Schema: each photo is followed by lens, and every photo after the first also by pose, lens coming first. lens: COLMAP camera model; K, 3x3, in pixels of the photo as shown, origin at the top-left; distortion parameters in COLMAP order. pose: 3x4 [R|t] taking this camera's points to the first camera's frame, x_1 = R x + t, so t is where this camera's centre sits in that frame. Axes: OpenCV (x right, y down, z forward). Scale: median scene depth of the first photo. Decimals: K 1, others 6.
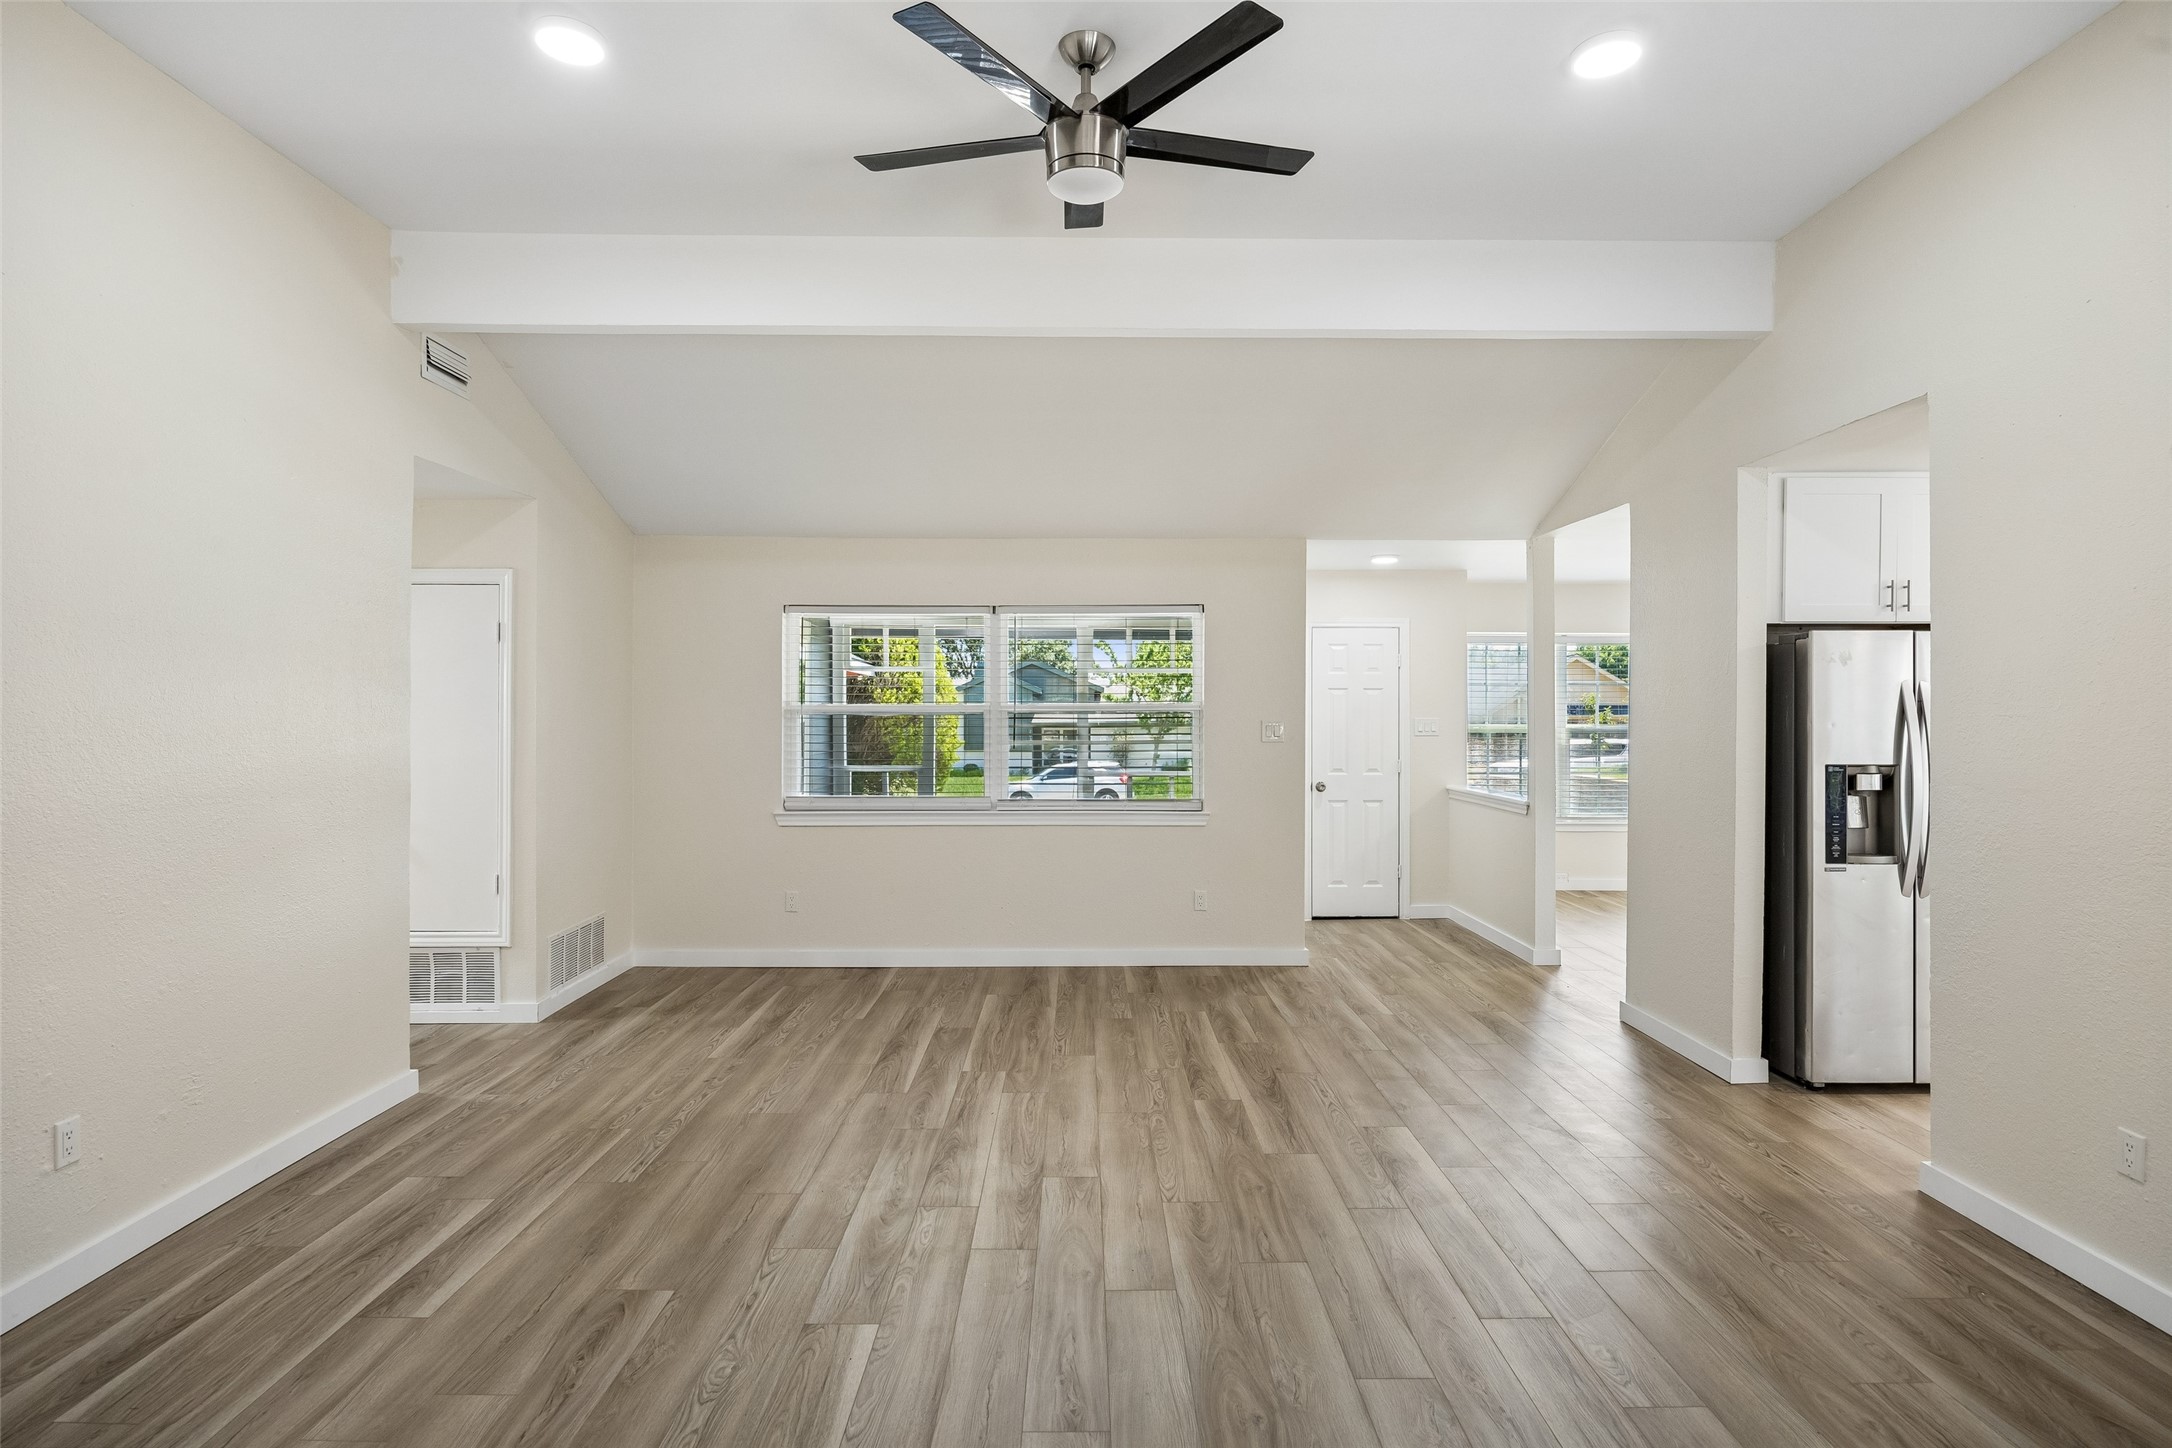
lens RADIAL K [[1088.7, 0, 1086.0], [0, 1088.7, 724.0], [0, 0, 1]] dist [-0.010413, -0.000162]
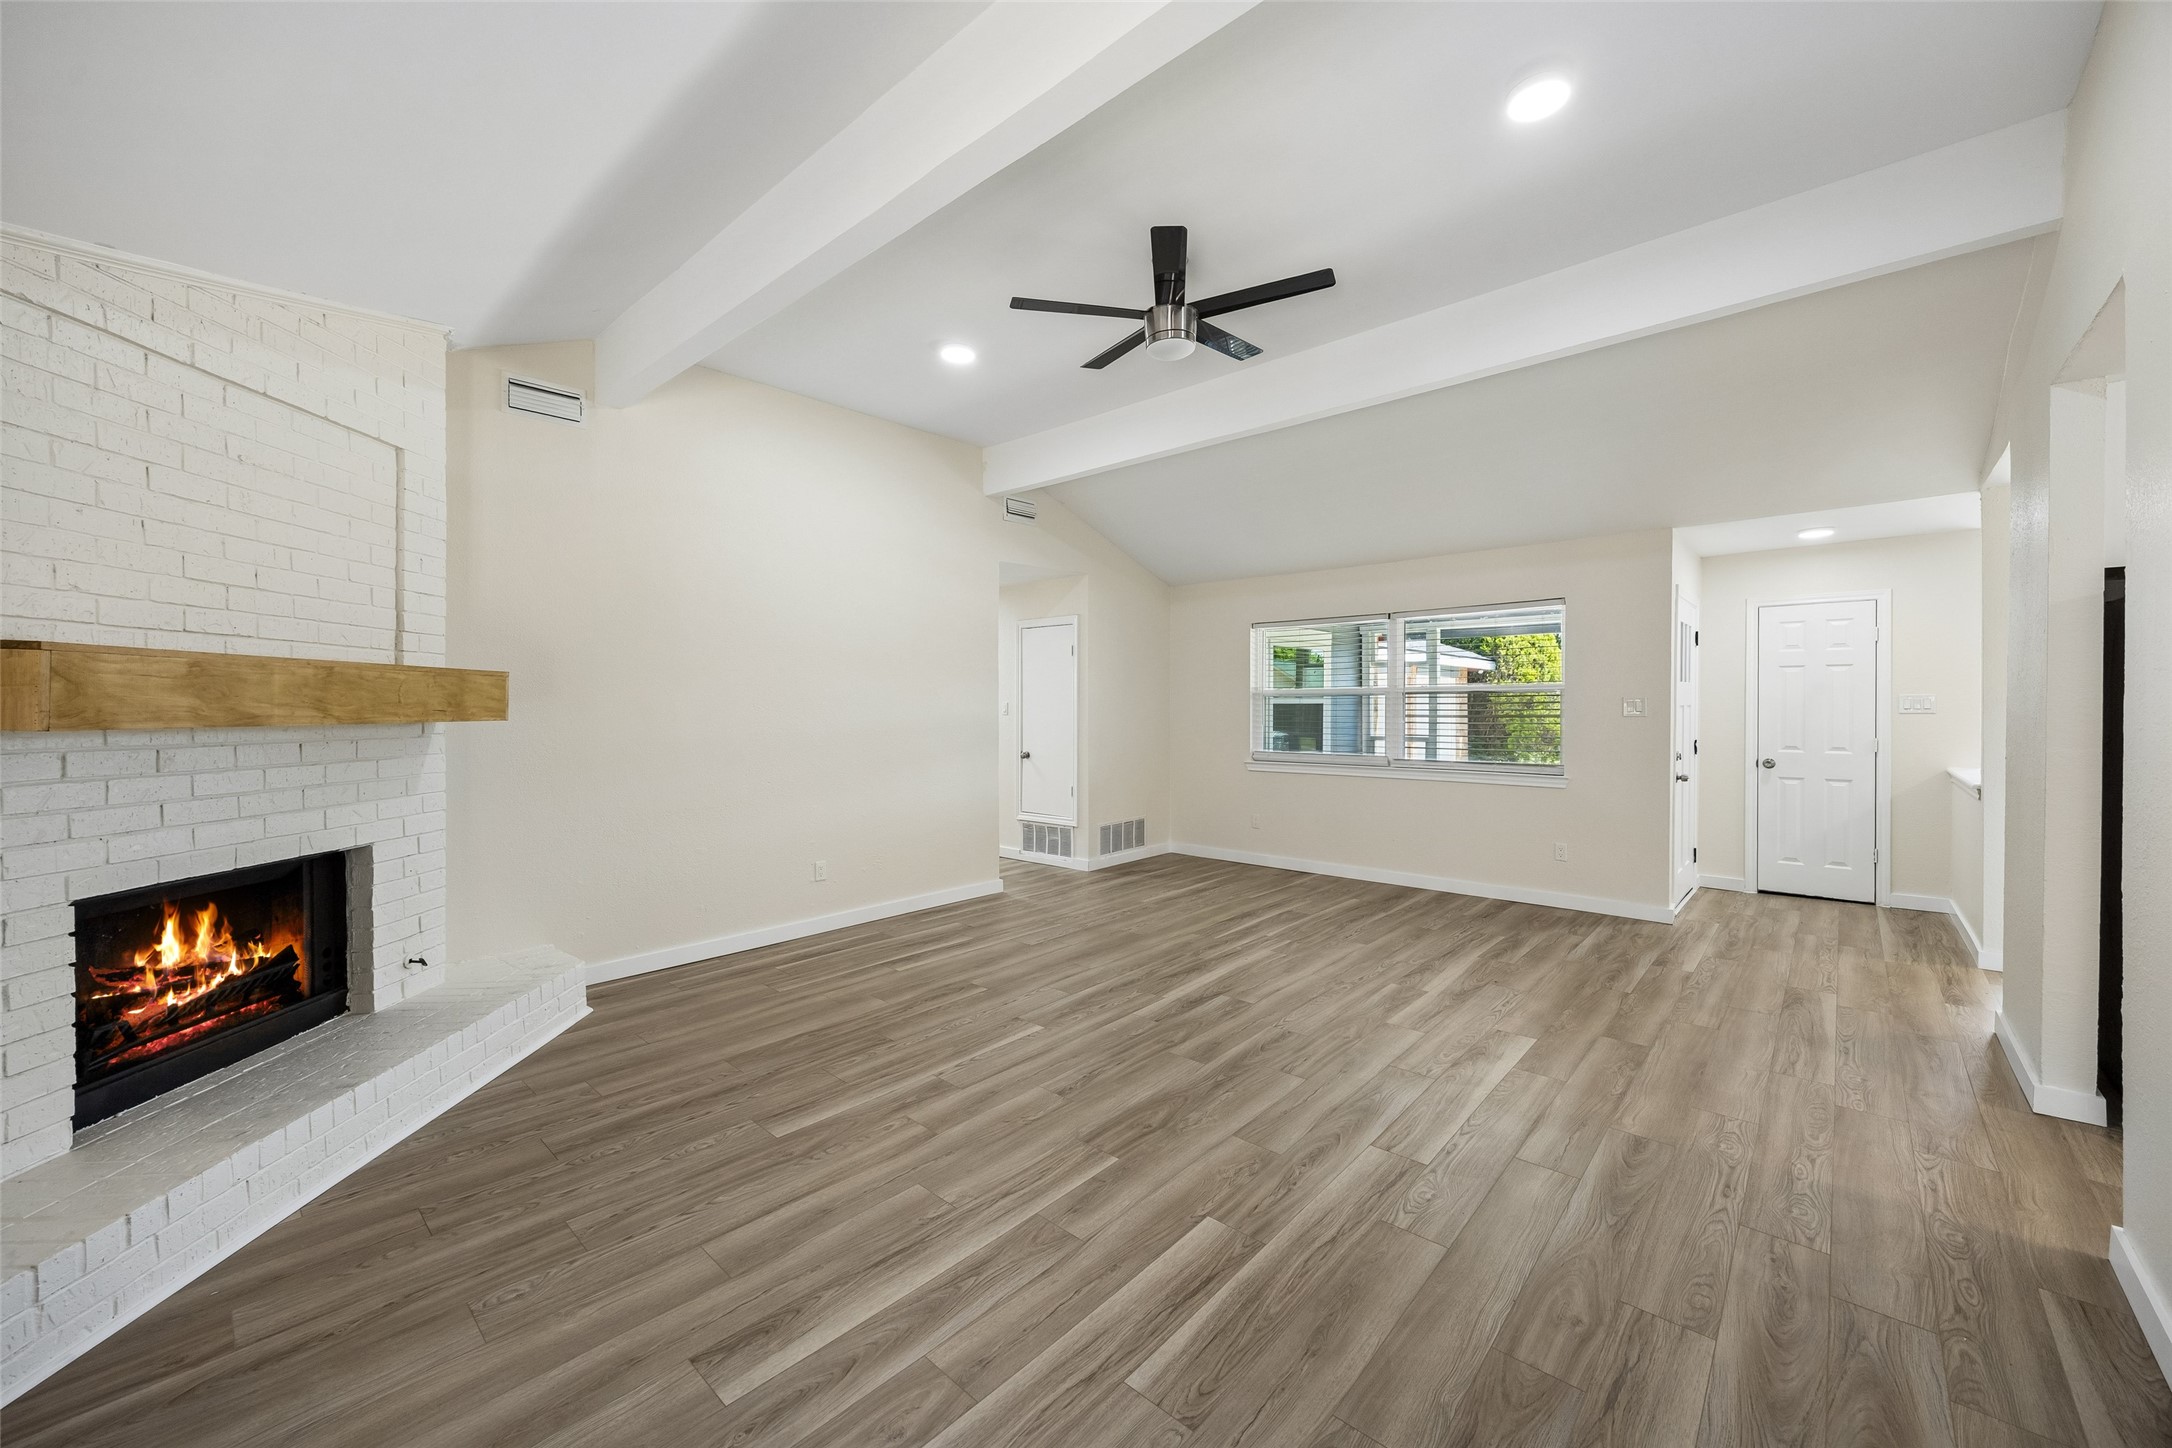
lens RADIAL K [[821.9, 0, 1110.3], [0, 821.9, 713.6], [0, 0, 1]] dist [-0.001880, -0.000051]
pose [[0.746462, 0.003049, -0.665421, 0.529448], [-0.001869, 0.999995, 0.002485, 0.020387], [0.665425, -0.000611, 0.746464, 0.039174]]
